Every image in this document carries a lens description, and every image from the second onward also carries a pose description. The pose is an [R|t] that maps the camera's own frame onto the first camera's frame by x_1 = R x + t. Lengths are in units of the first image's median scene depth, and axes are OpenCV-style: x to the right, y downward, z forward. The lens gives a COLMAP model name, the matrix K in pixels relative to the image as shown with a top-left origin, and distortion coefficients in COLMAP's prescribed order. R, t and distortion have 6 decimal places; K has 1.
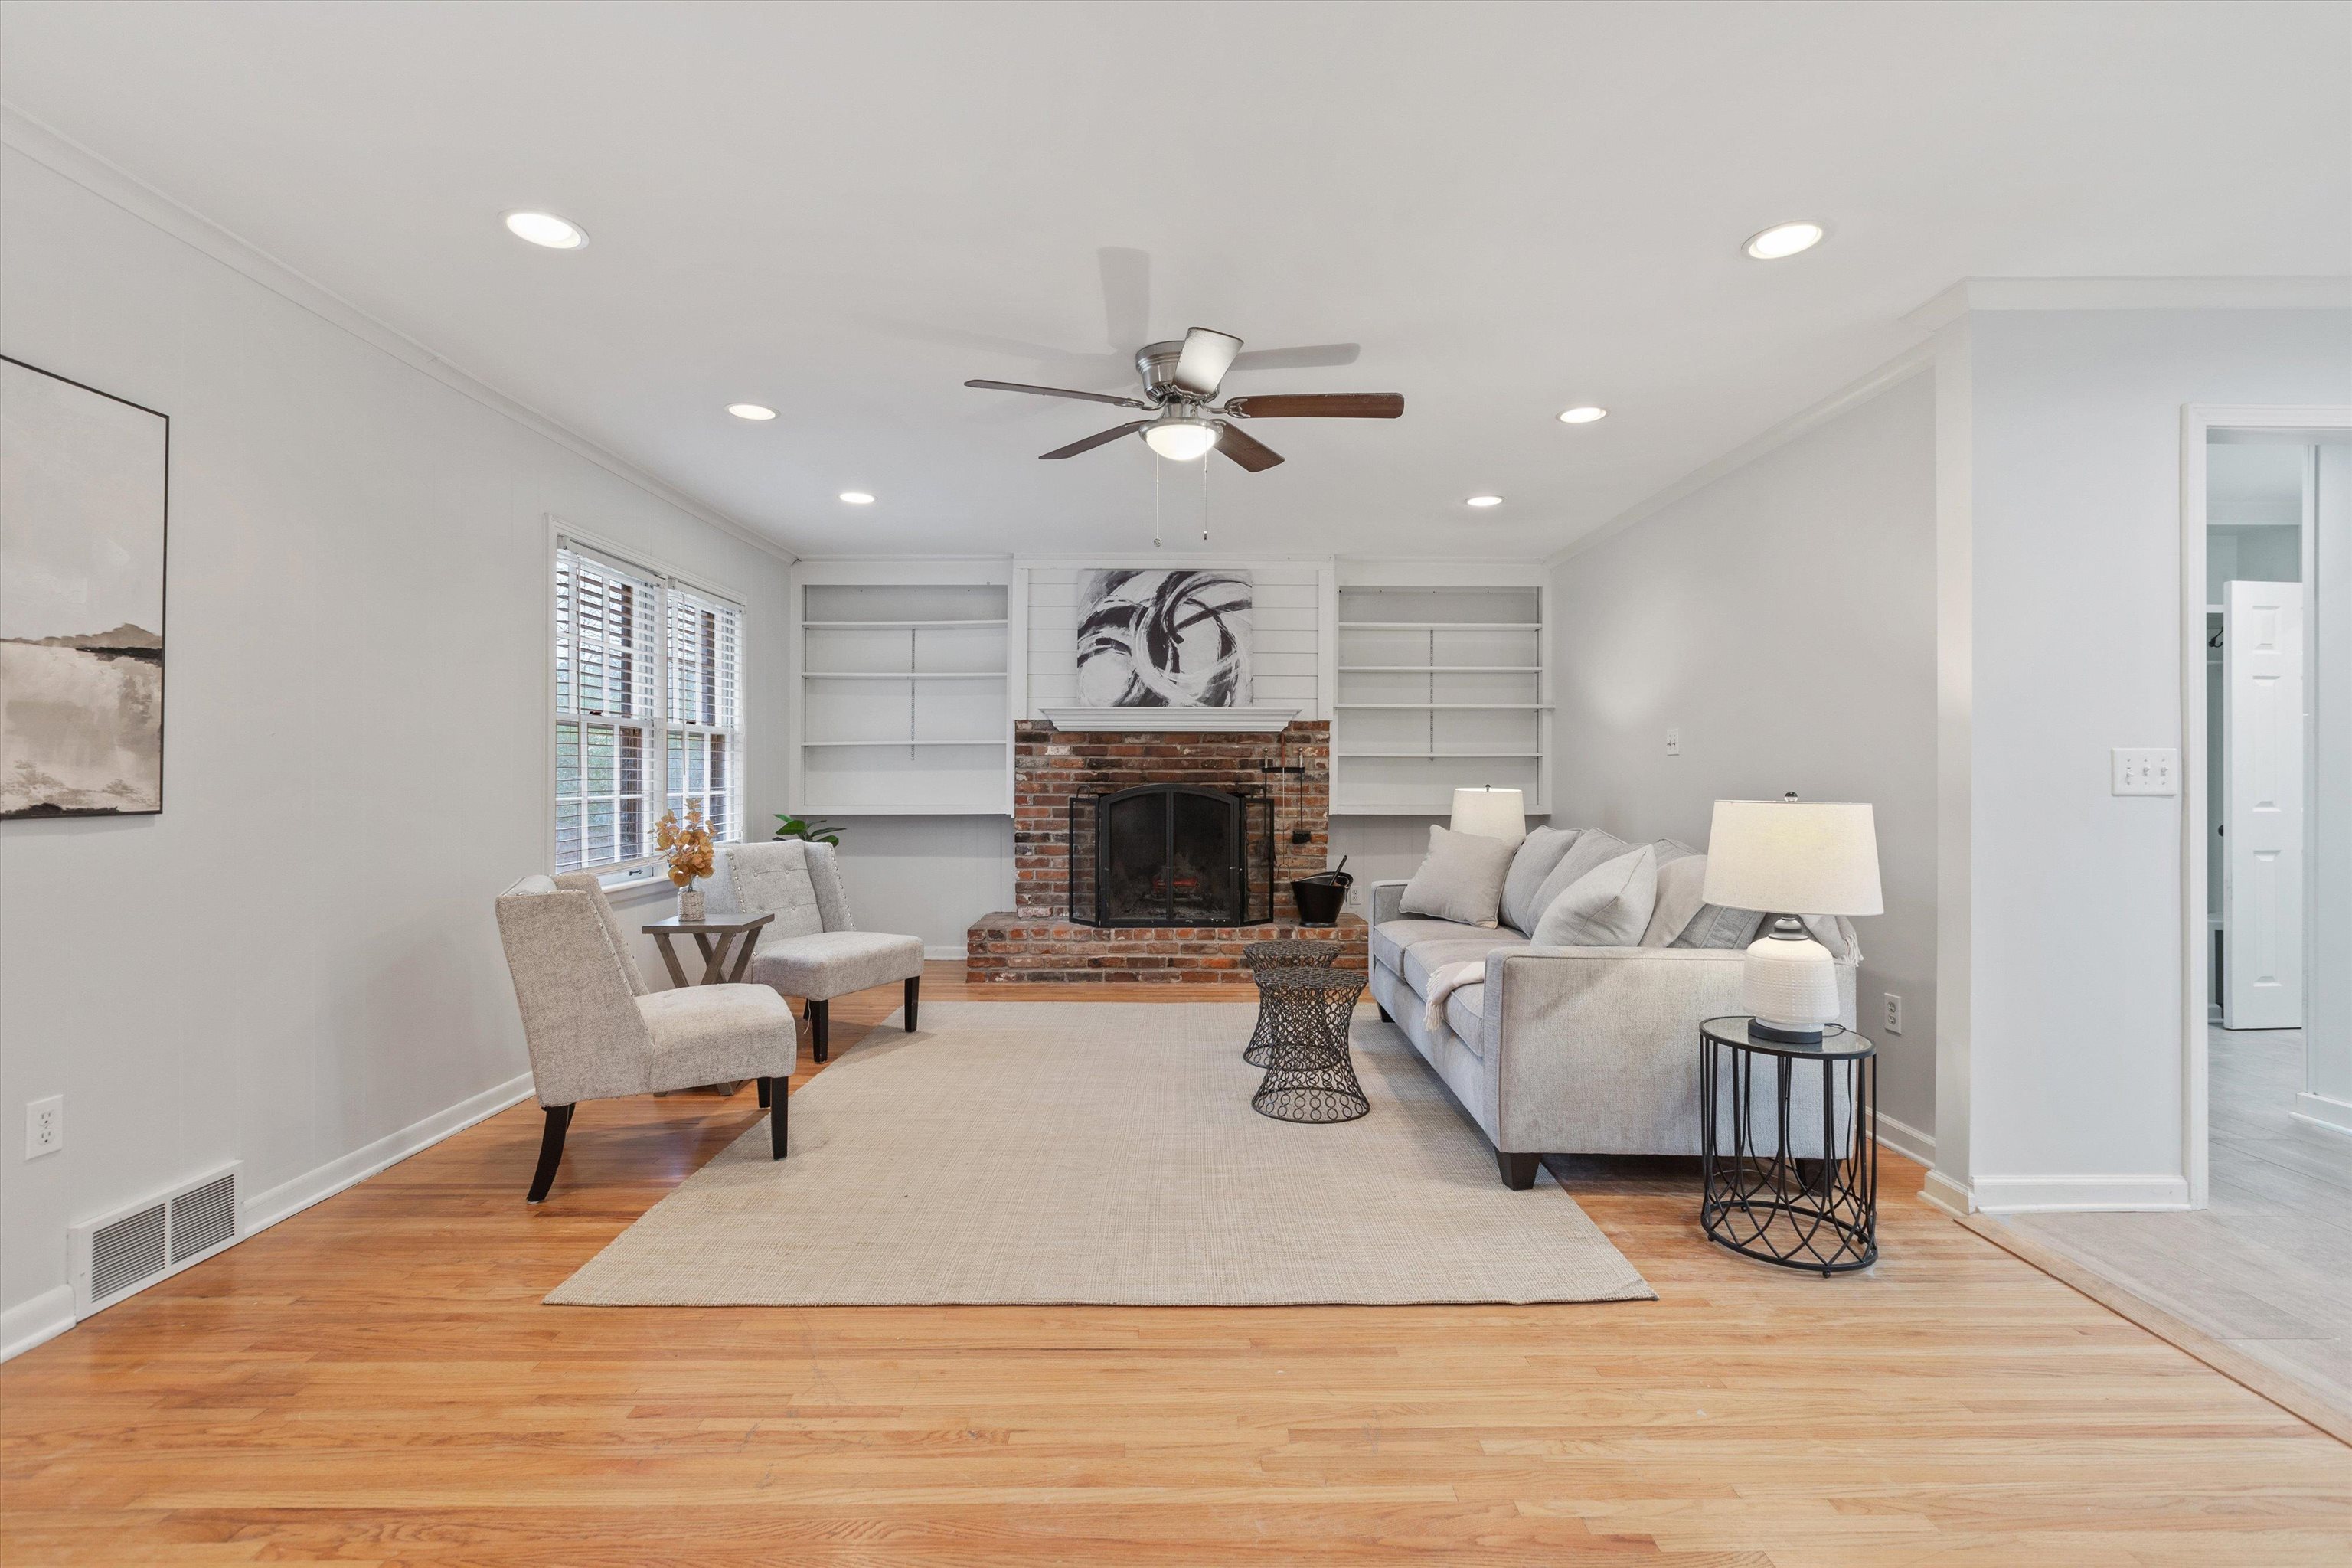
lens RADIAL K [[1061.1, 0, 1176.0], [0, 1061.1, 784.0], [0, 0, 1]] dist [-0.002237, -0.000370]
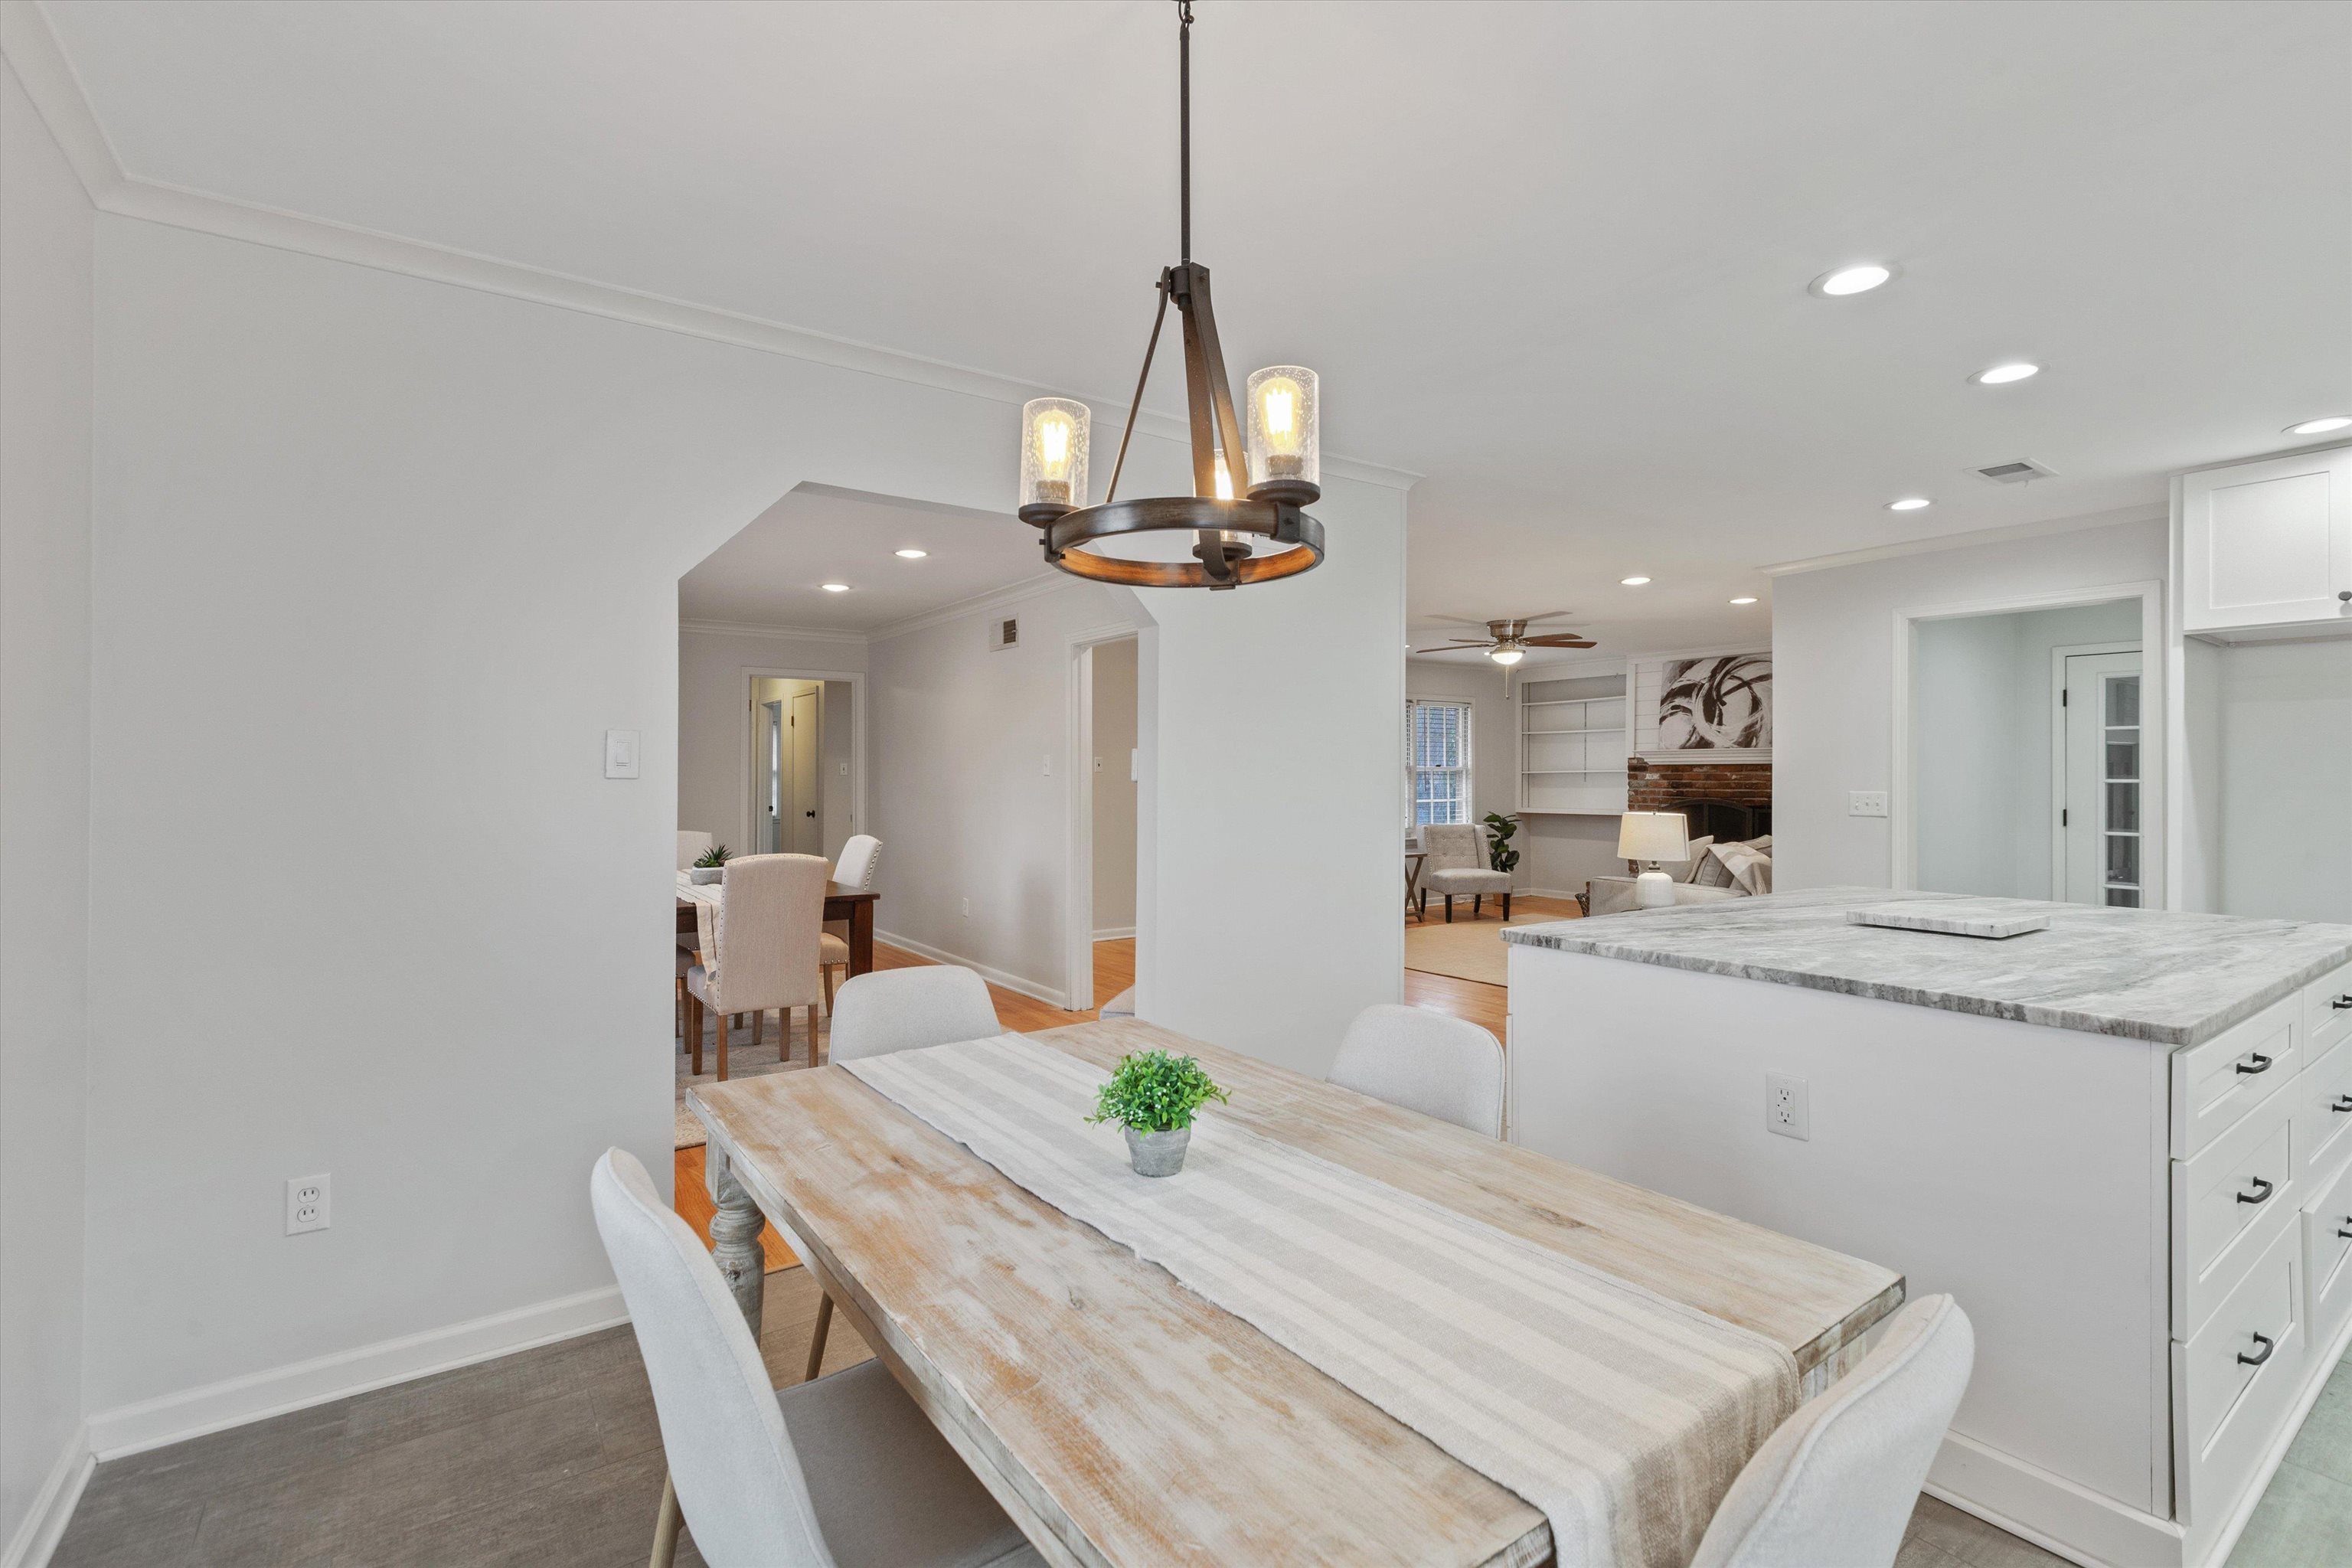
lens RADIAL K [[1061.1, 0, 1176.0], [0, 1061.1, 784.0], [0, 0, 1]] dist [-0.002237, -0.000370]
pose [[0.573064, 0.005079, -0.819495, 0.793101], [-0.001900, 0.999986, 0.004869, -0.027067], [0.819508, -0.001233, 0.573066, -0.505002]]
